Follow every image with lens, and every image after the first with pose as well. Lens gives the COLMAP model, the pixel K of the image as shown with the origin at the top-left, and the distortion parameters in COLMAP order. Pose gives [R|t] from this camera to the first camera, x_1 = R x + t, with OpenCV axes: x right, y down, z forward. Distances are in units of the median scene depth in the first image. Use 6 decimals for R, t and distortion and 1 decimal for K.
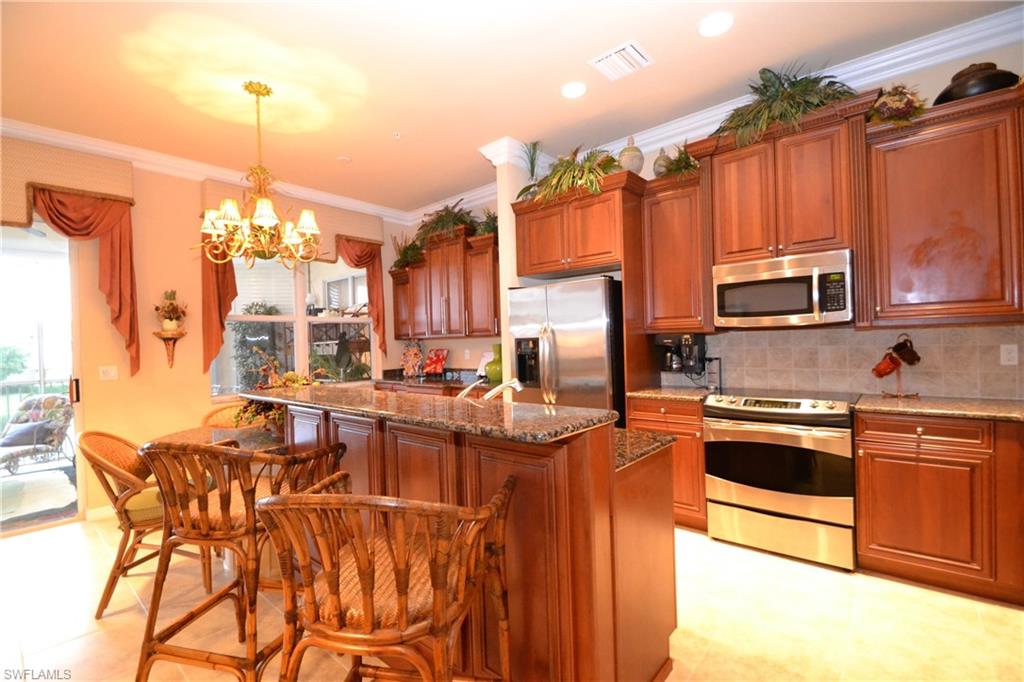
lens RADIAL K [[459.8, 0, 505.3], [0, 459.8, 343.3], [0, 0, 1]] dist [-0.000246, -0.000082]
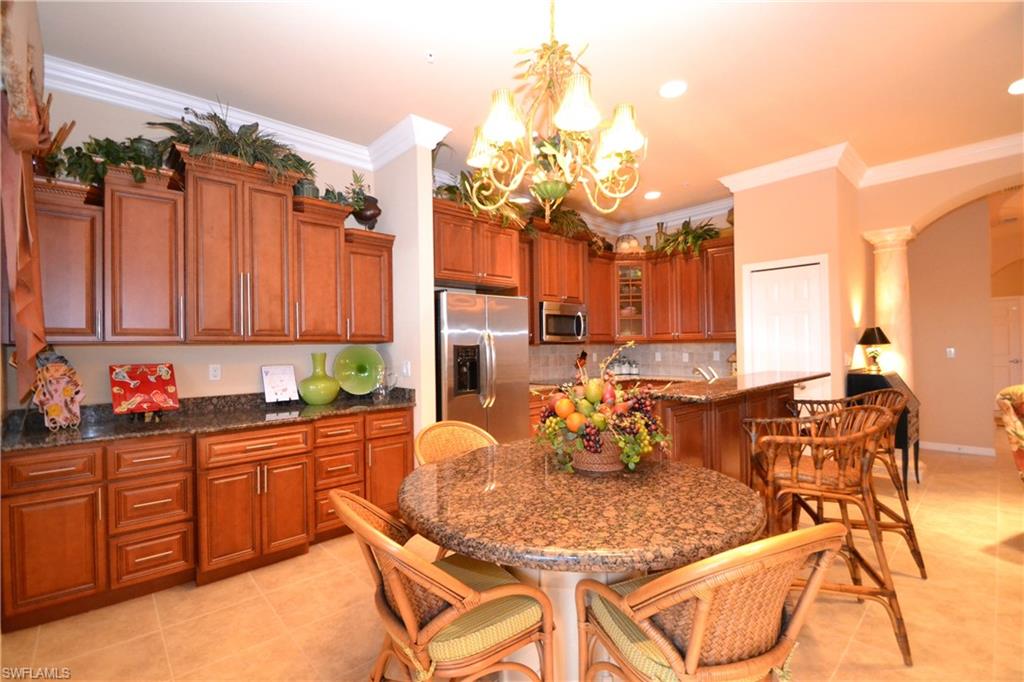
lens RADIAL K [[459.8, 0, 505.3], [0, 459.8, 343.3], [0, 0, 1]] dist [-0.000246, -0.000082]
pose [[0.146660, 0.035607, 0.988546, -0.636874], [0.010111, 0.999246, -0.037493, 0.013691], [-0.989135, 0.015494, 0.146189, 0.566547]]
